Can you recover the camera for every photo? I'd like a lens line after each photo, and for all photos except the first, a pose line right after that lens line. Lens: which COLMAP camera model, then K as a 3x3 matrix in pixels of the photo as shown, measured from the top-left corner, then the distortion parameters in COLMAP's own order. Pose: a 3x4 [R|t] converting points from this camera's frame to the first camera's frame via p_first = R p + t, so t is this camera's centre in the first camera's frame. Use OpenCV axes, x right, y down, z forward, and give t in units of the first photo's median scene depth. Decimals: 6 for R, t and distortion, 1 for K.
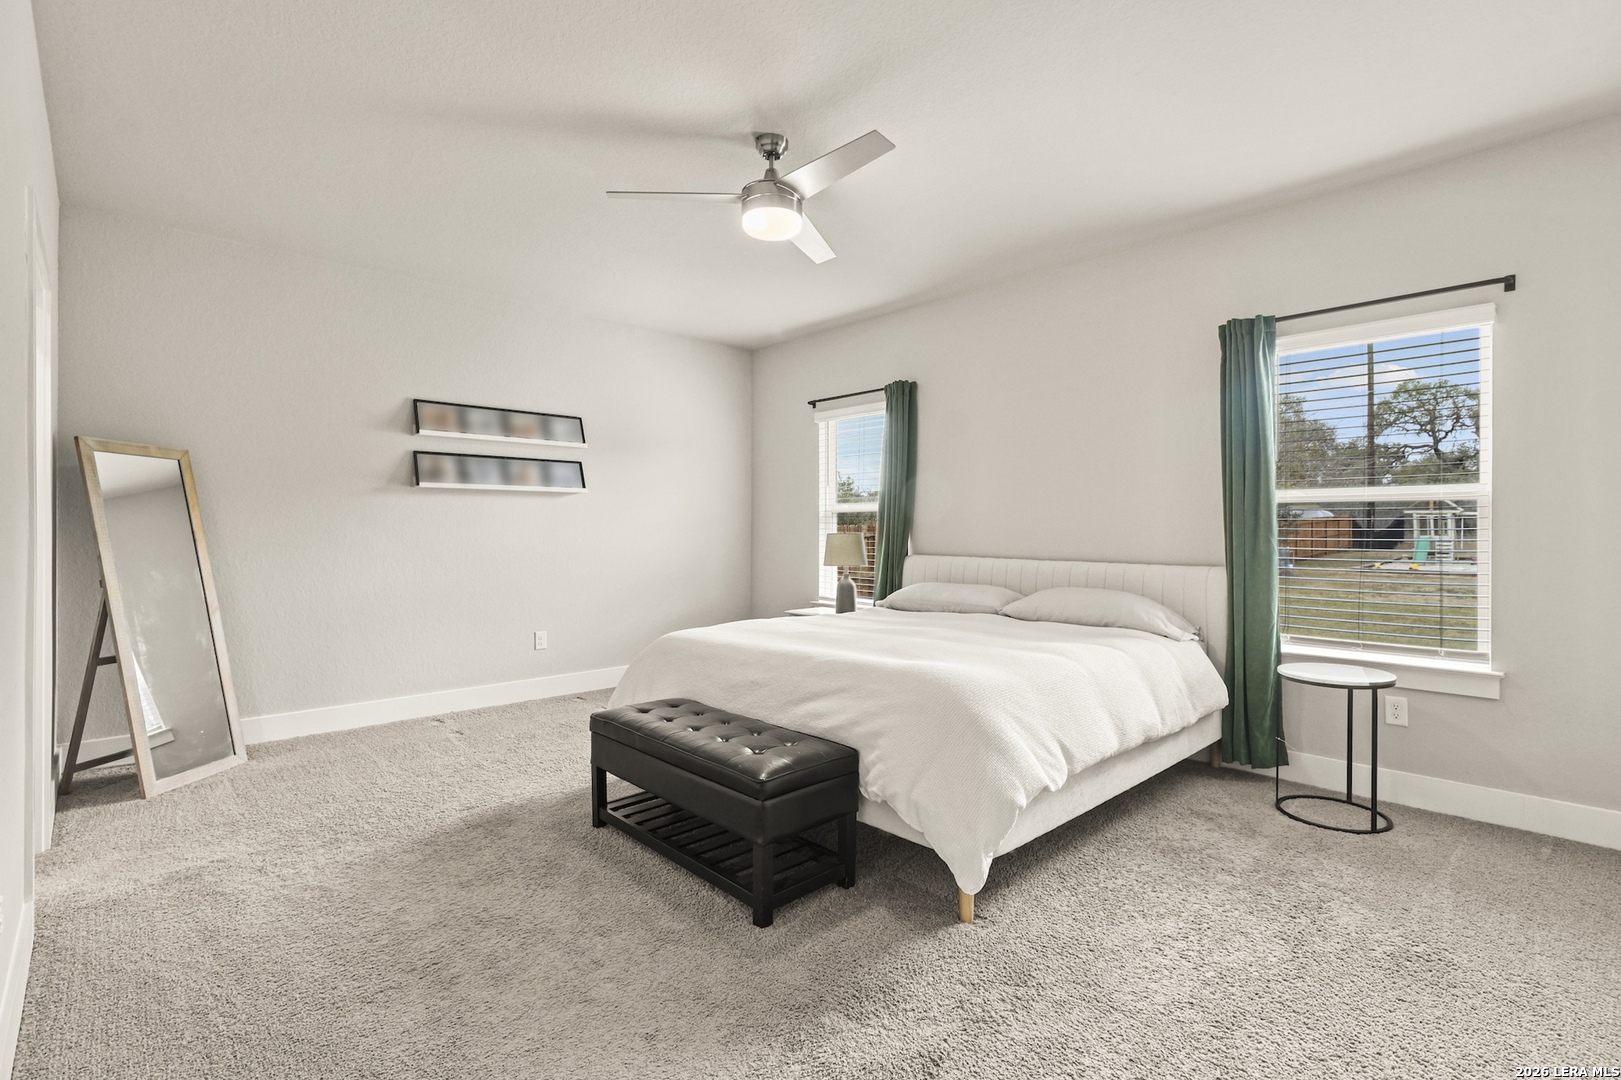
lens RADIAL K [[753.6, 0, 819.9], [0, 753.6, 535.1], [0, 0, 1]] dist [-0.000440, 0.000146]
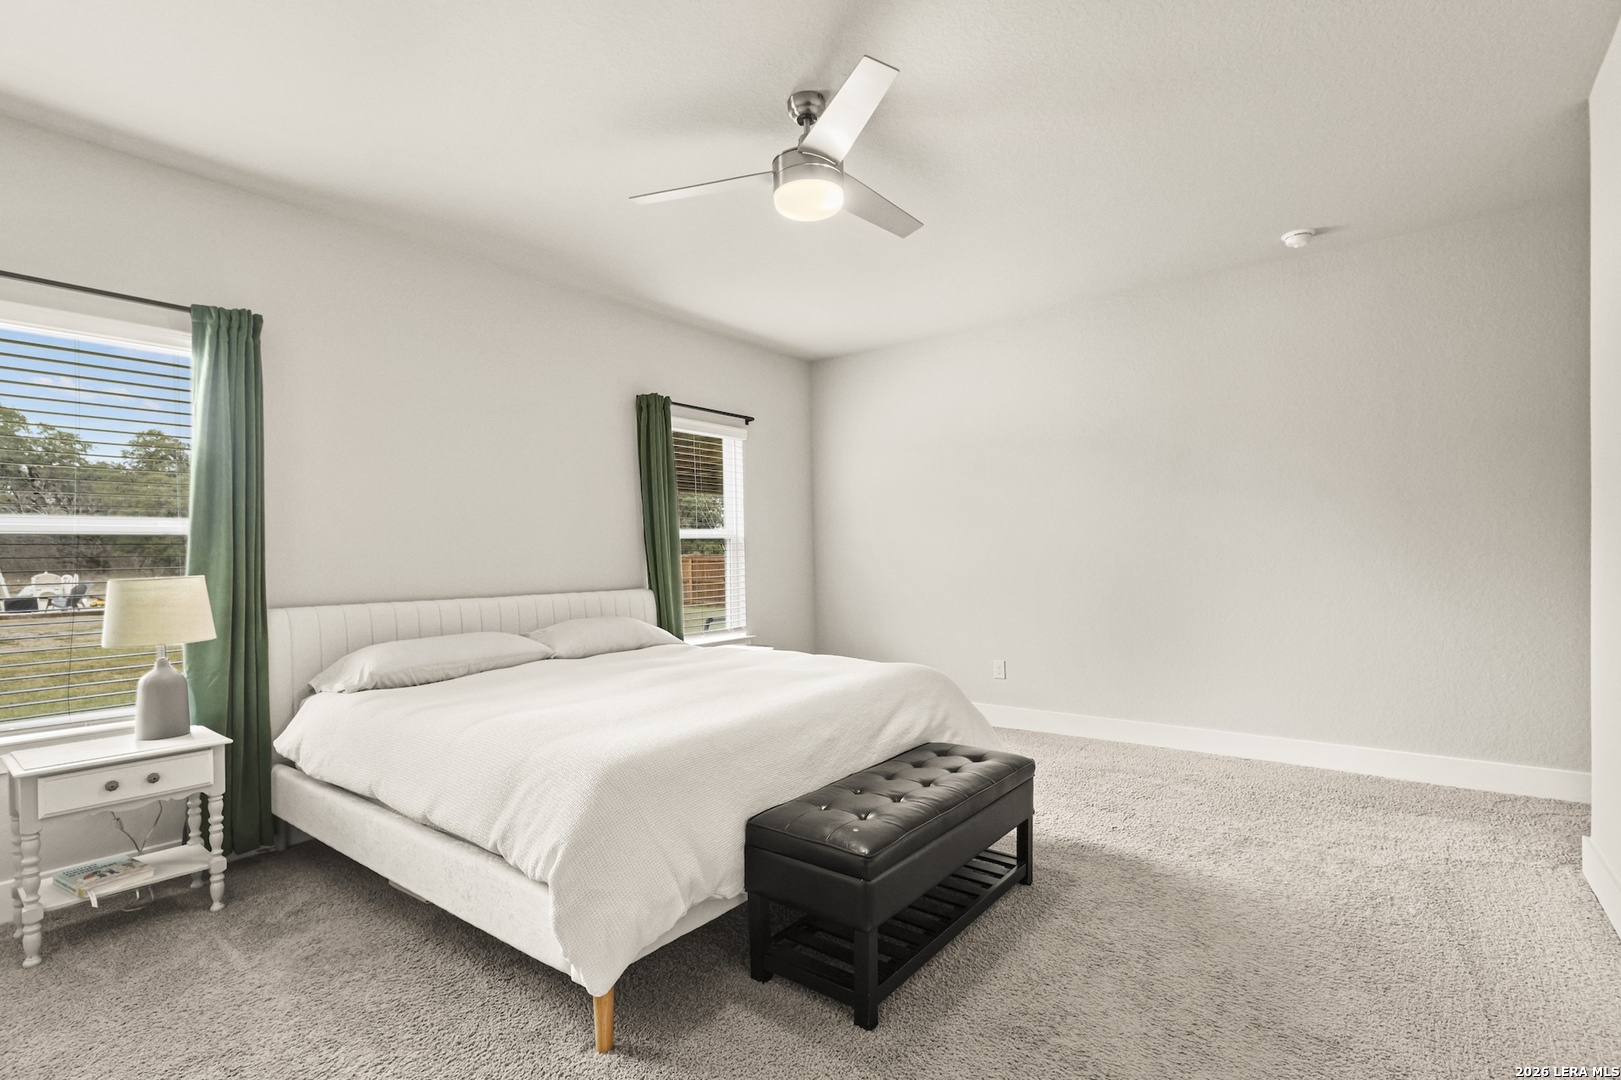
lens RADIAL K [[753.6, 0, 819.9], [0, 753.6, 535.1], [0, 0, 1]] dist [-0.000440, 0.000146]
pose [[-0.162908, 0.022342, 0.986388, -0.902546], [0.020240, 0.999609, -0.019298, -0.019023], [-0.986434, 0.016821, -0.163297, 1.110612]]
